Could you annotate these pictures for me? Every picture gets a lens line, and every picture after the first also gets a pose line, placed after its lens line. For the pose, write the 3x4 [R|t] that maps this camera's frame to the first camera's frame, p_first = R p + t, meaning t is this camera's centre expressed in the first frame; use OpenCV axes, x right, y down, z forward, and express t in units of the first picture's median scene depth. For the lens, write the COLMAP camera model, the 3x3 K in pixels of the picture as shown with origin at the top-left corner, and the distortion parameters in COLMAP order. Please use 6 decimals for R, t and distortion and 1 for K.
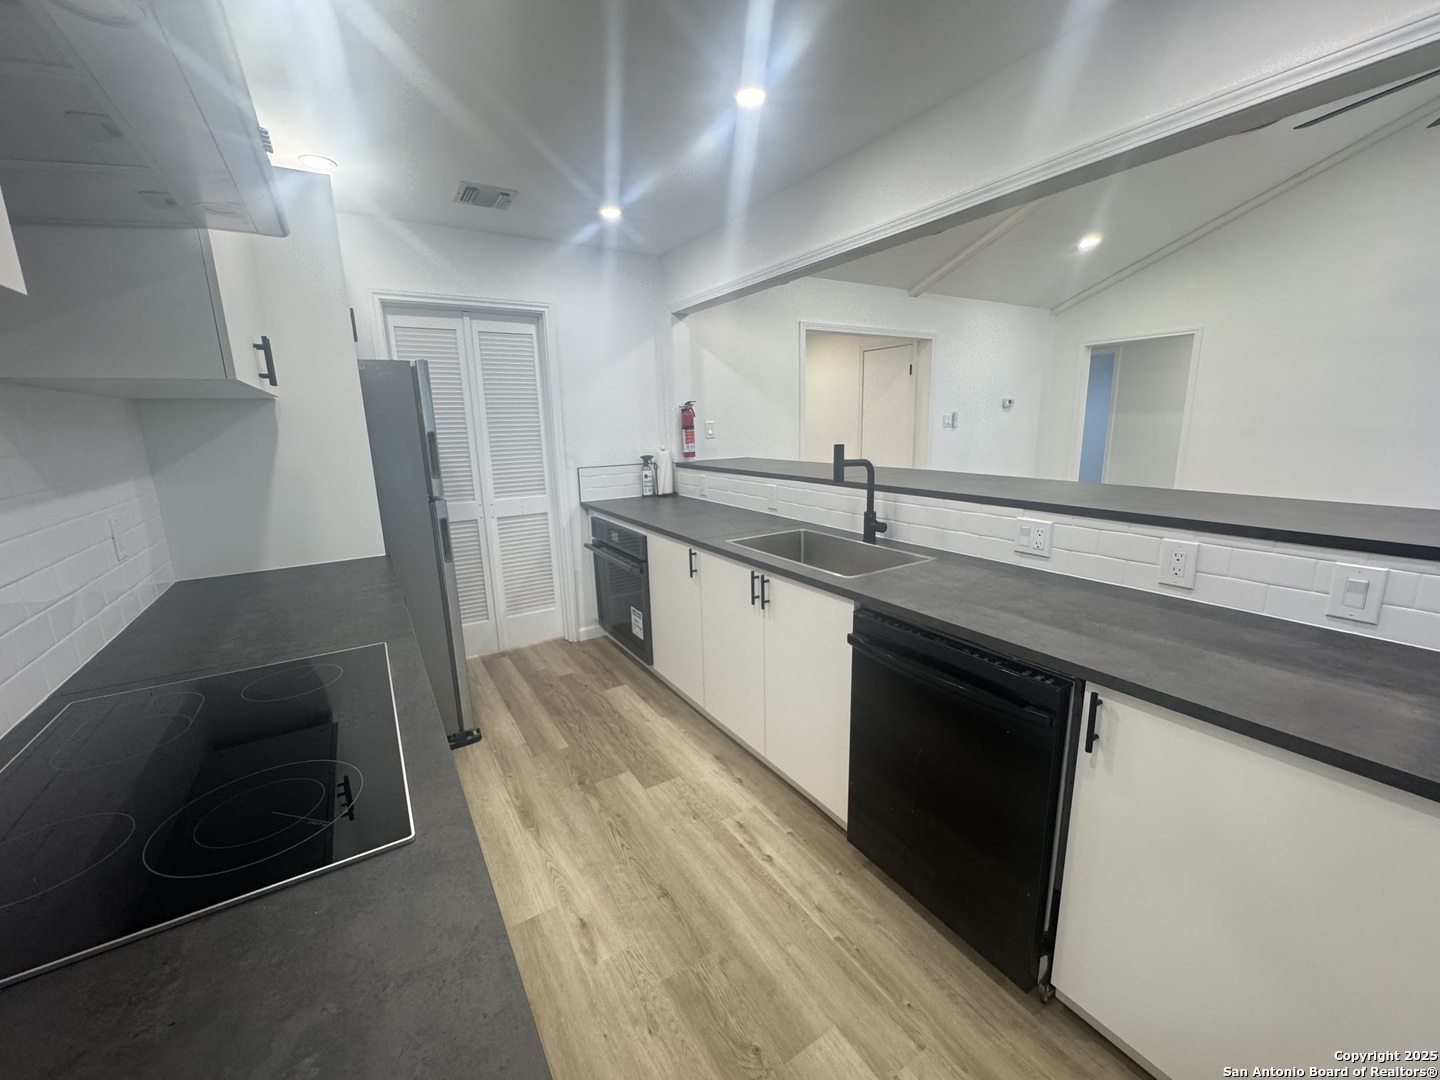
lens RADIAL K [[576.4, 0, 722.1], [0, 576.4, 537.9], [0, 0, 1]] dist [-0.002645, -0.000157]
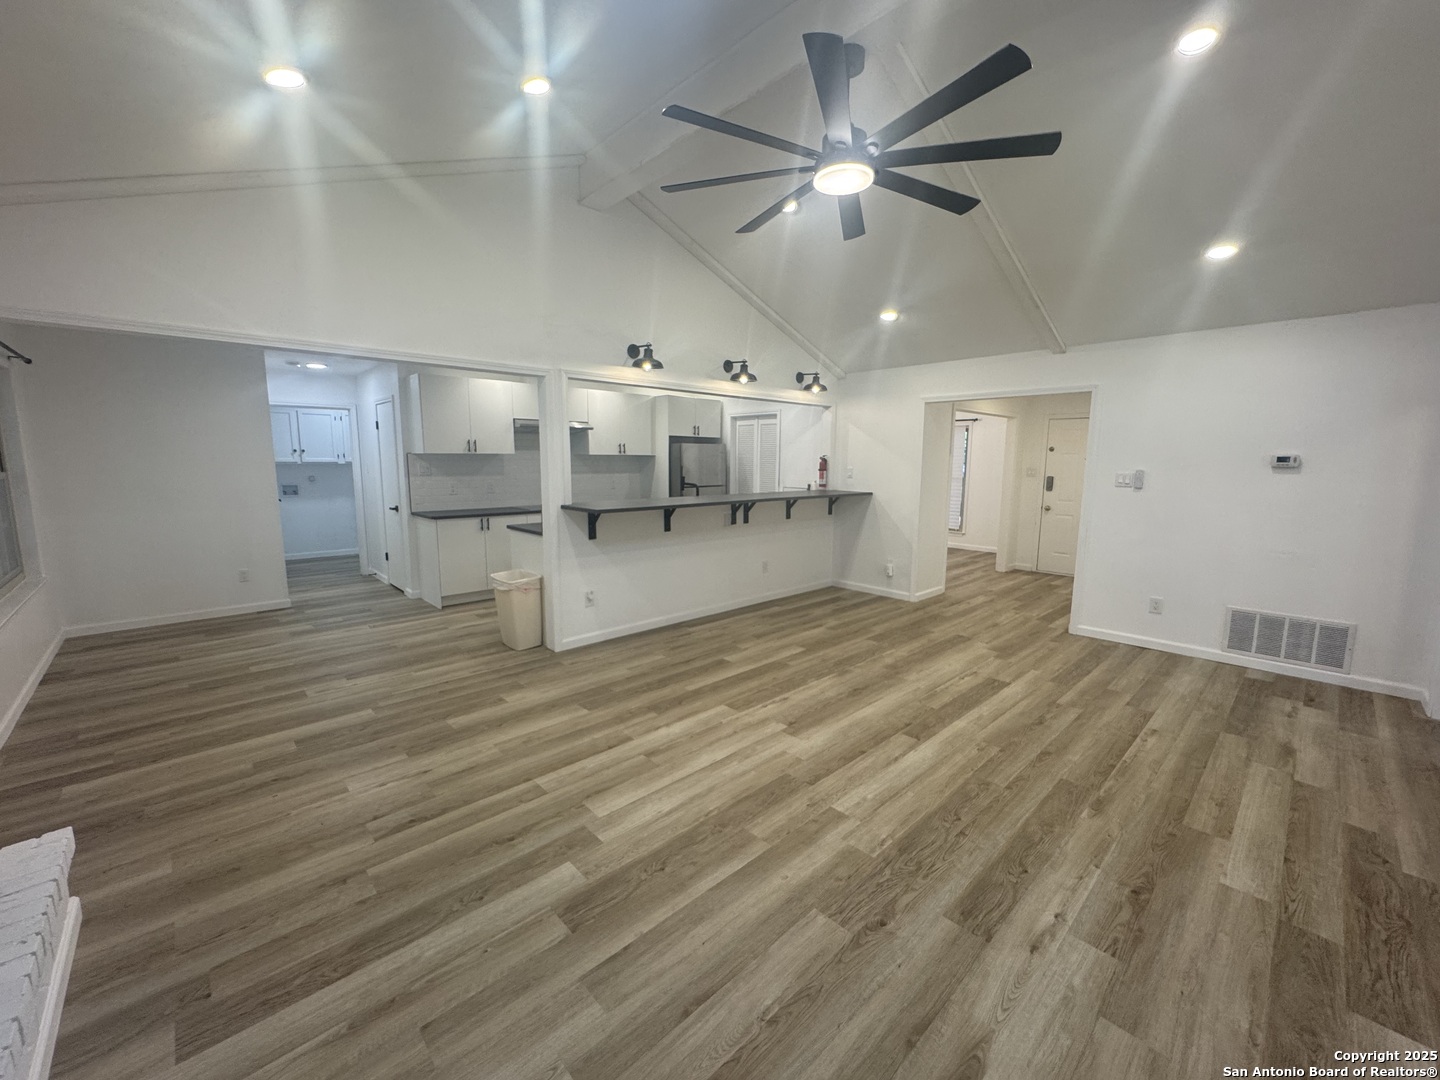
lens RADIAL K [[576.4, 0, 721.6], [0, 576.4, 540.9], [0, 0, 1]] dist [-0.002645, -0.000157]
pose [[0.197534, 0.165501, -0.966224, 2.618888], [-0.212321, 0.969472, 0.122651, -0.217850], [0.957027, 0.180922, 0.226644, 0.575035]]
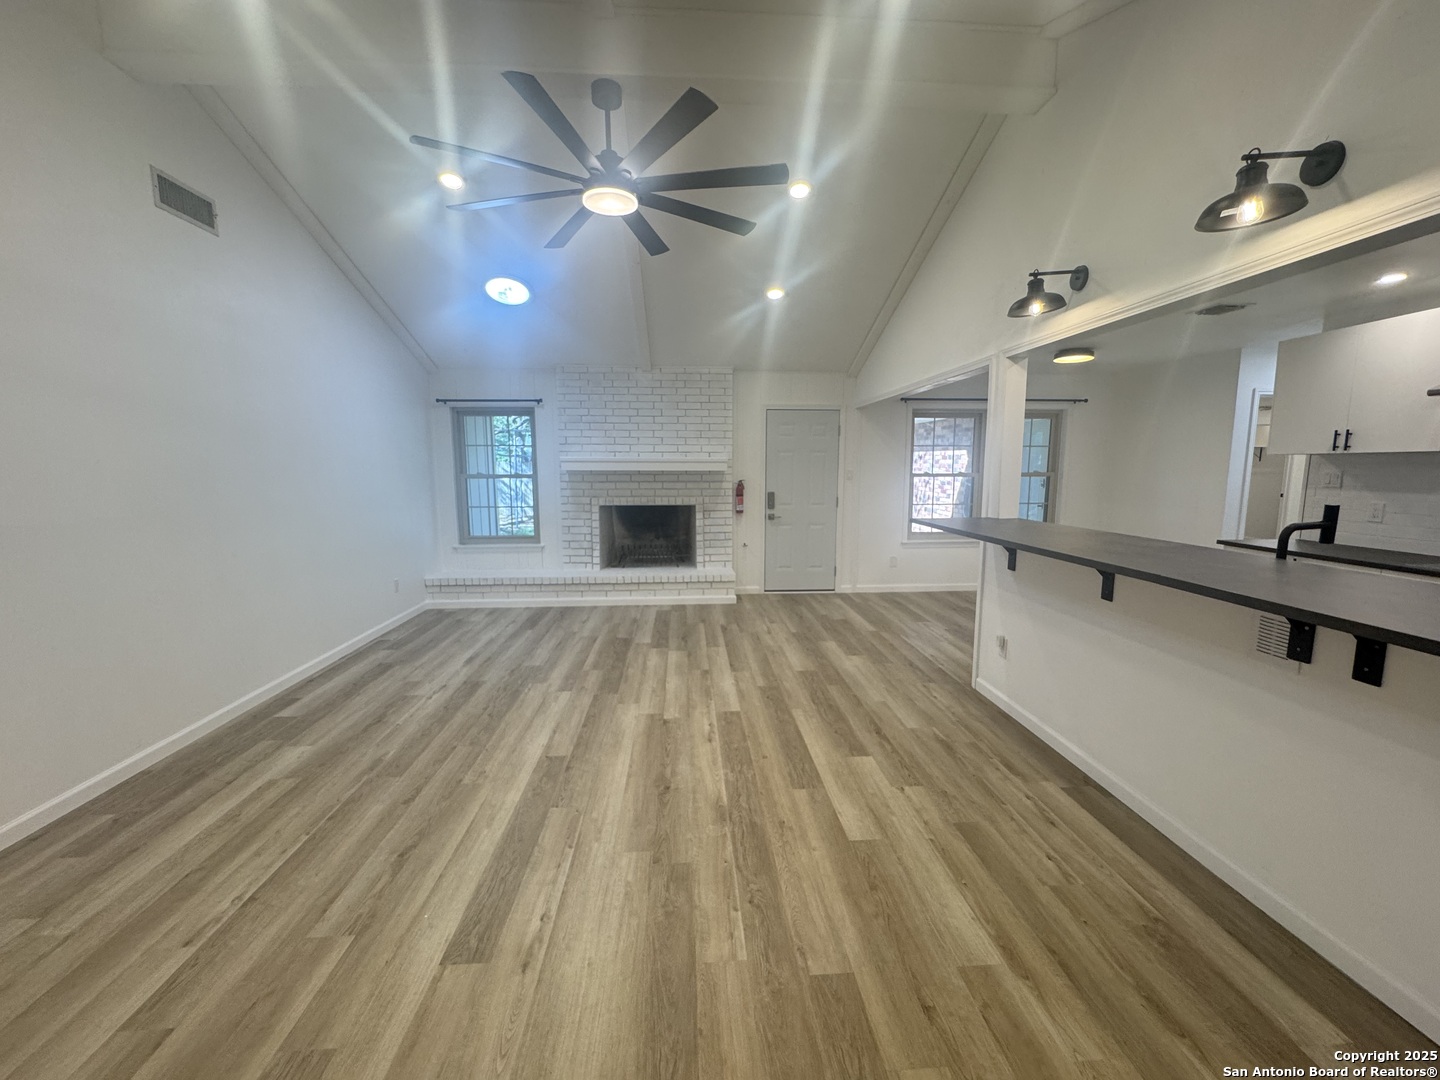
lens RADIAL K [[576.4, 0, 717.8], [0, 576.4, 542.0], [0, 0, 1]] dist [-0.002645, -0.000157]
pose [[-0.876689, -0.036798, 0.479648, 0.587081], [0.122444, 0.947162, 0.296466, -0.473854], [-0.465214, 0.318638, -0.825861, 2.110315]]
